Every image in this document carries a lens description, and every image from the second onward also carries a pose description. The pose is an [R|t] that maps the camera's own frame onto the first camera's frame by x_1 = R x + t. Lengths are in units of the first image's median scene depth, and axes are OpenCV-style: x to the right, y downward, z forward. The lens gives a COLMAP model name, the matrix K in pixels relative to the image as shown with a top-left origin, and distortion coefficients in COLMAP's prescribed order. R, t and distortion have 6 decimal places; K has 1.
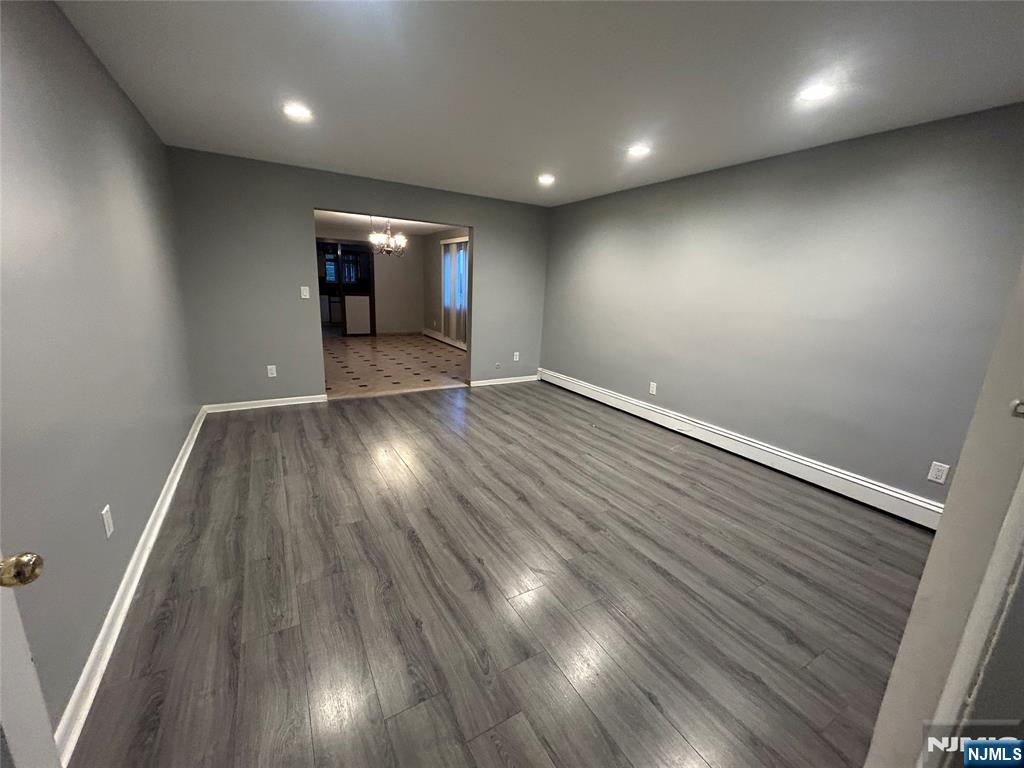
lens RADIAL K [[410.8, 0, 513.9], [0, 410.8, 385.1], [0, 0, 1]] dist [-0.001472, 0.000326]
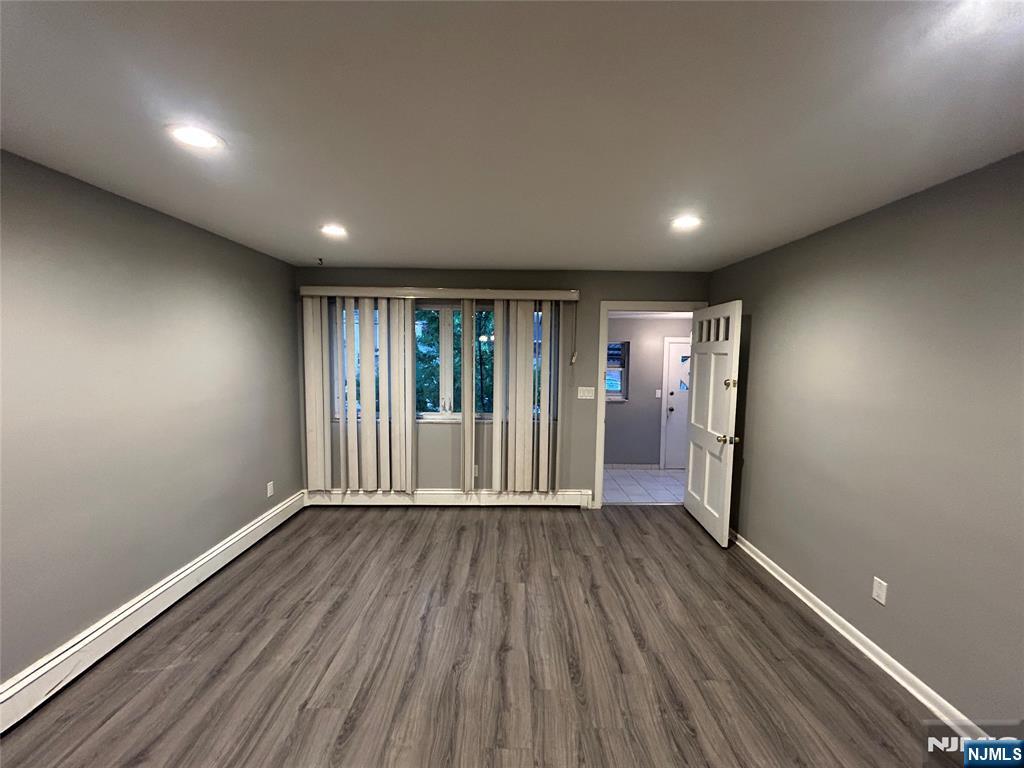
lens RADIAL K [[410.8, 0, 513.9], [0, 410.8, 385.1], [0, 0, 1]] dist [-0.001472, 0.000326]
pose [[-0.859708, -0.095111, 0.501853, -0.374163], [0.074537, 0.948633, 0.307472, -0.495883], [-0.505318, 0.301743, -0.808458, 1.567505]]
